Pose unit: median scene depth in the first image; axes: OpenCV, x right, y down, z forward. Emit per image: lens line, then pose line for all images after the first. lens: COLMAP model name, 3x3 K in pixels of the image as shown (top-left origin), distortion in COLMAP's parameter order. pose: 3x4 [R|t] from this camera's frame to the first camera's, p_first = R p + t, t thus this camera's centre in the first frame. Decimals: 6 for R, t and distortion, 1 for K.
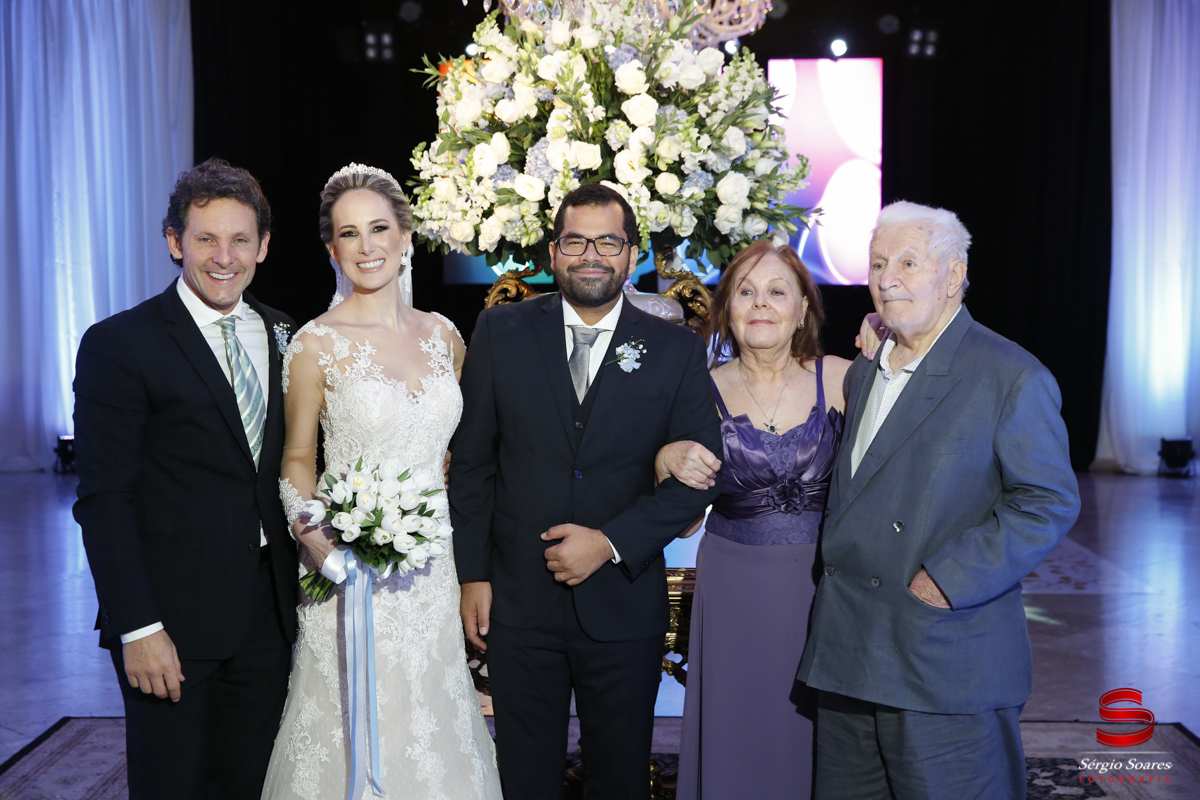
lens RADIAL K [[1814.7, 0, 601.1], [0, 1814.7, 399.3], [0, 0, 1]] dist [0.110212, 0.058992]
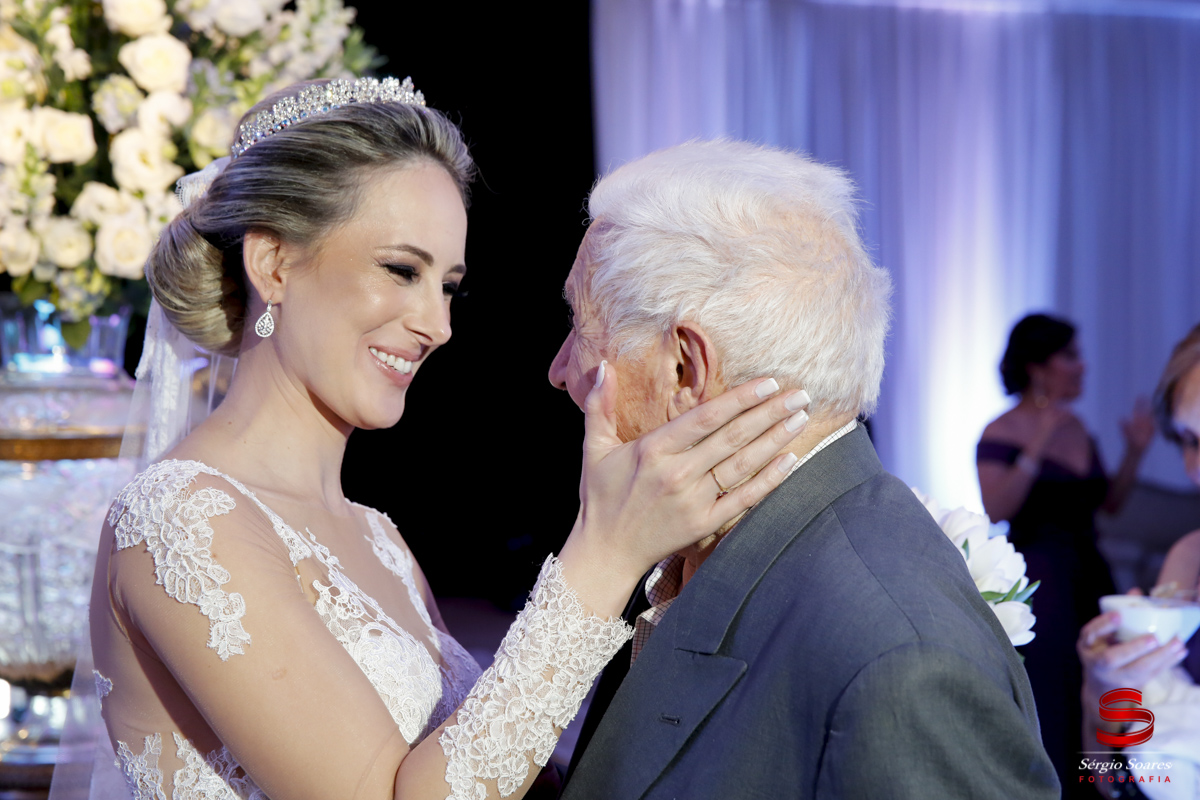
lens RADIAL K [[2156.6, 0, 600.0], [0, 2156.6, 400.0], [0, 0, 1]] dist [0.189728, -0.016701]
pose [[0.946951, -0.004566, 0.321345, -0.065603], [0.021530, 0.998554, -0.049258, -0.017944], [-0.320656, 0.053563, 0.945680, 0.318129]]
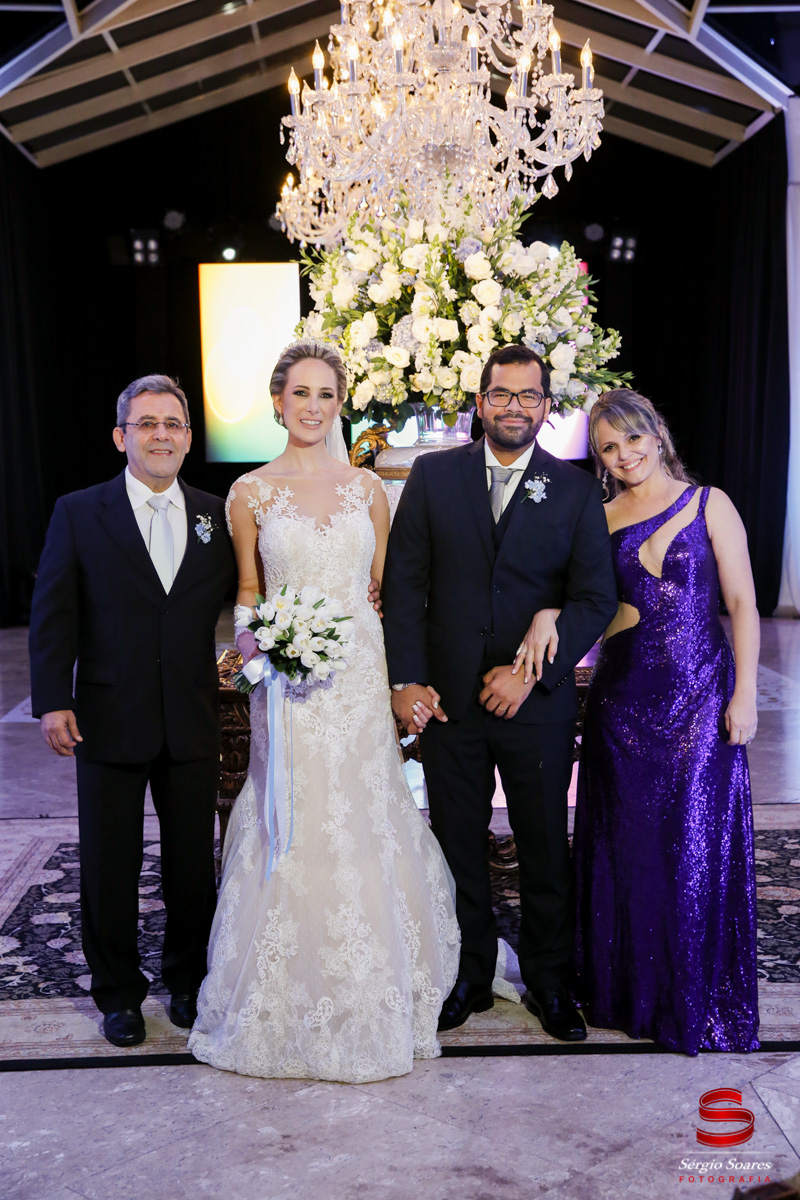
lens RADIAL K [[1646.2, 0, 400.0], [0, 1646.2, 600.0], [0, 0, 1]] dist [0.096861, 0.035406]
pose [[0.997757, -0.015213, 0.065193, -0.111045], [0.014344, 0.999802, 0.013779, 0.030994], [-0.065390, -0.012813, 0.997778, -0.104386]]
